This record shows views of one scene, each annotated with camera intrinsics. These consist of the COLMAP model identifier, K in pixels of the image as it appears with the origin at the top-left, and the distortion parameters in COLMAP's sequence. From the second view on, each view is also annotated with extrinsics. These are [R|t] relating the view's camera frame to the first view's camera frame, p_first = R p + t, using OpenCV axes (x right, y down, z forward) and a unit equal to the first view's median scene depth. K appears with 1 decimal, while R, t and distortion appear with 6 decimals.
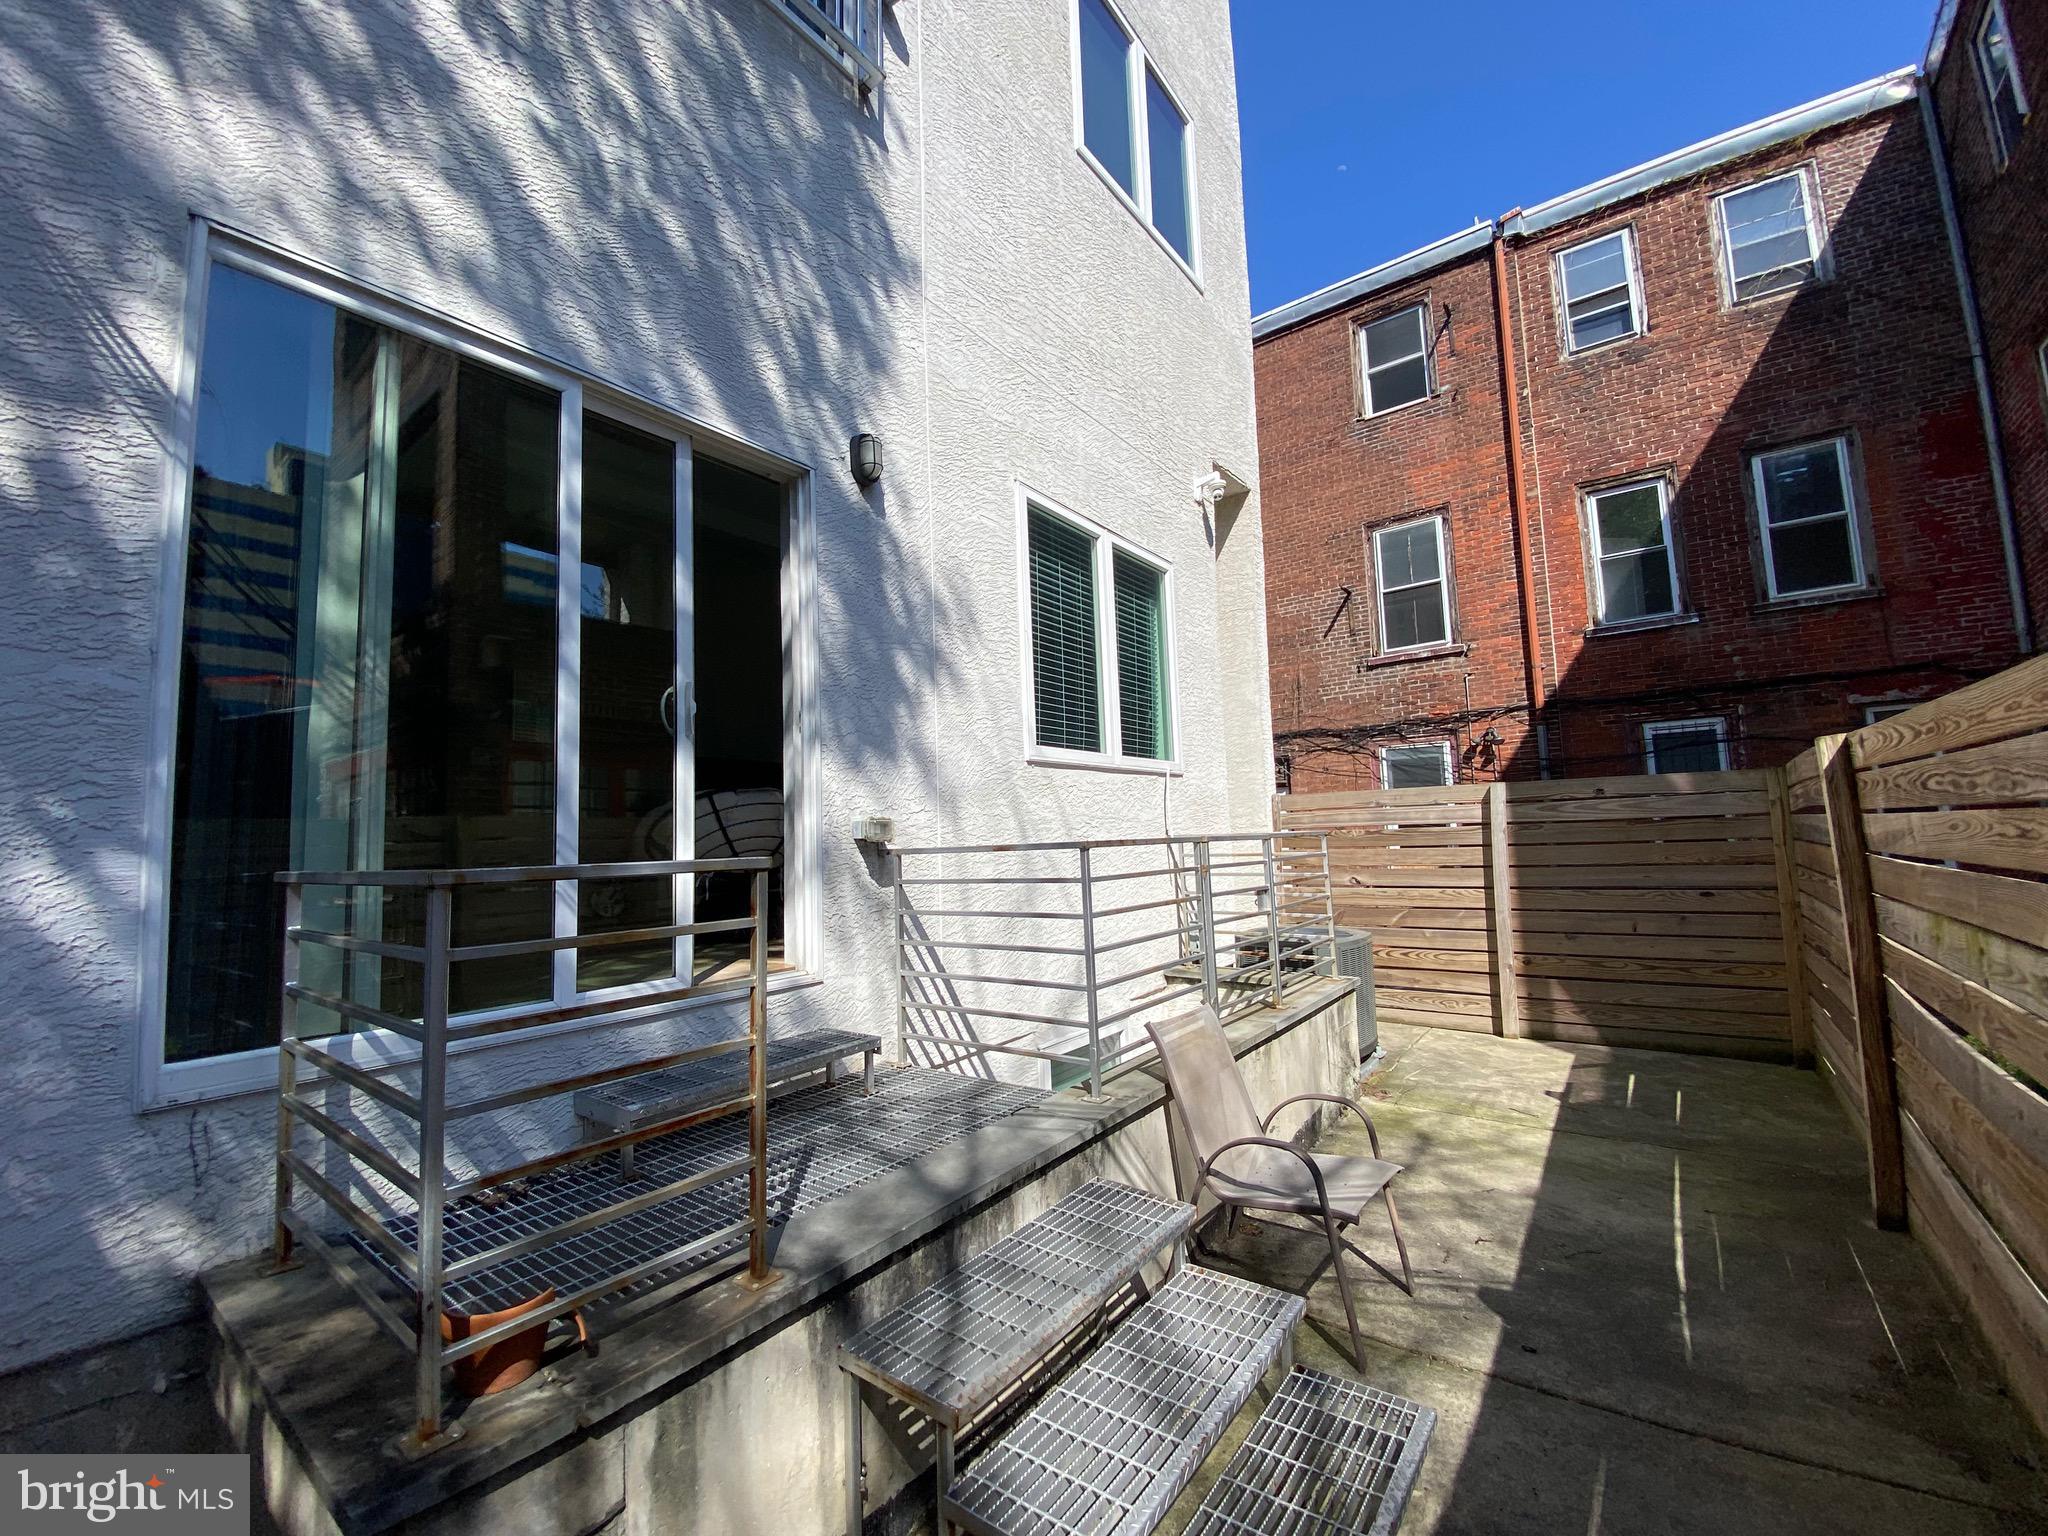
lens RADIAL K [[814.1, 0, 1024.0], [0, 814.1, 768.0], [0, 0, 1]] dist [0.008830, 0.000156]
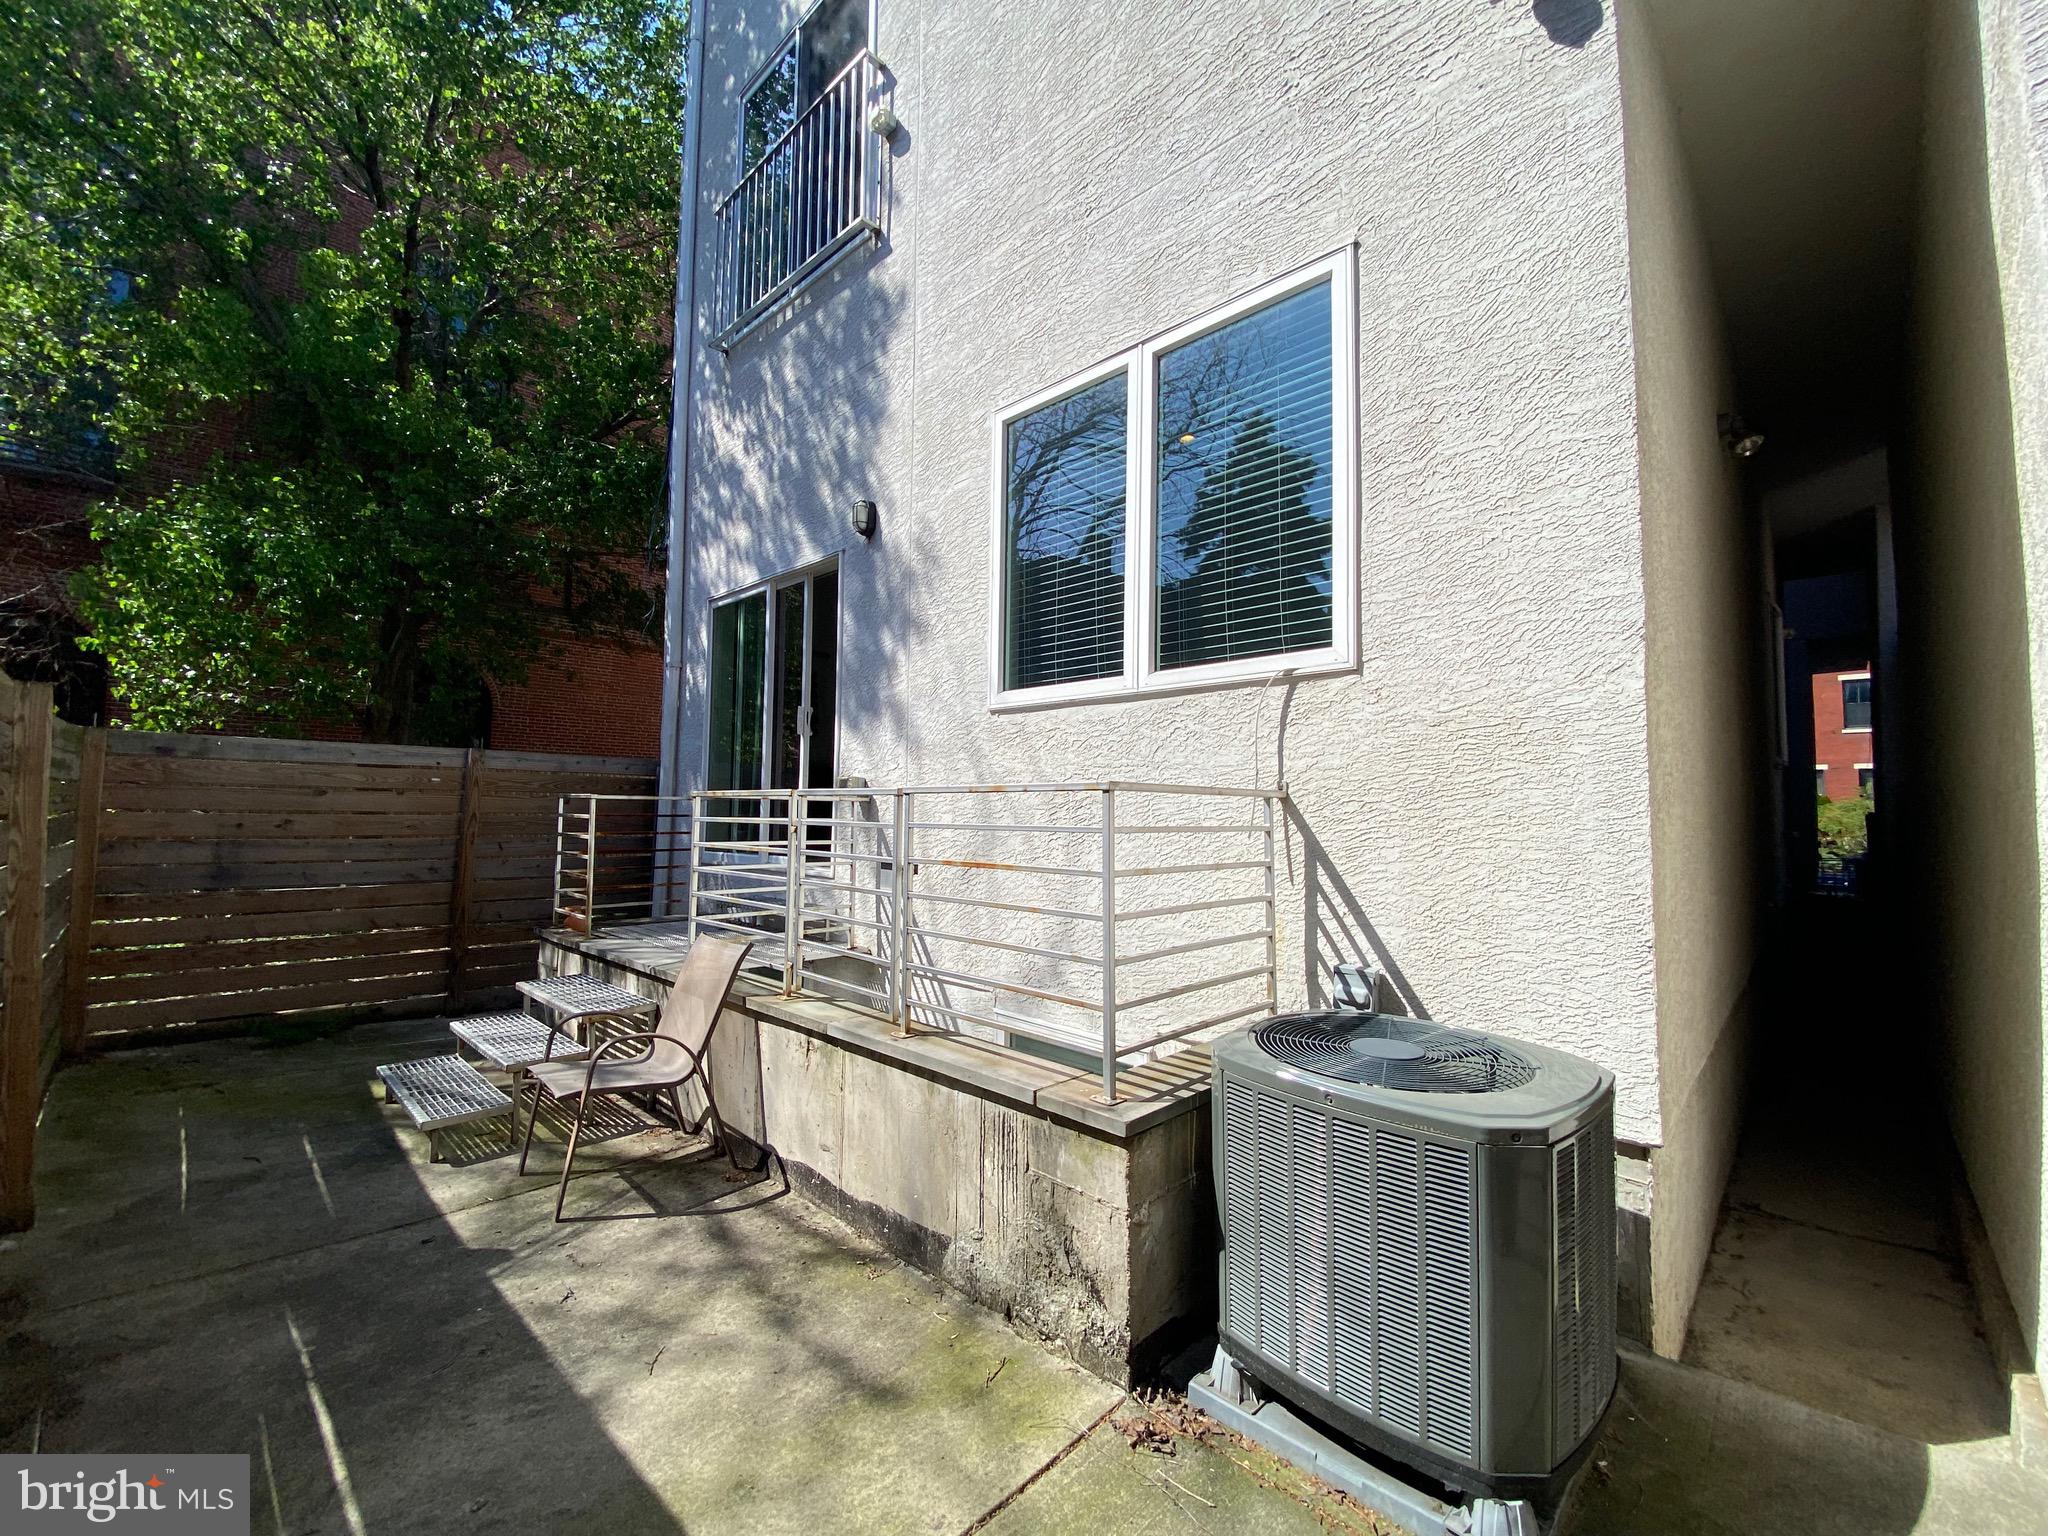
lens RADIAL K [[814.1, 0, 1024.0], [0, 814.1, 768.0], [0, 0, 1]] dist [0.008830, 0.000156]
pose [[-0.085327, 0.001057, -0.996352, 1.227504], [0.081823, 0.996629, -0.005950, 0.089023], [0.992988, -0.082032, -0.085126, 1.439915]]
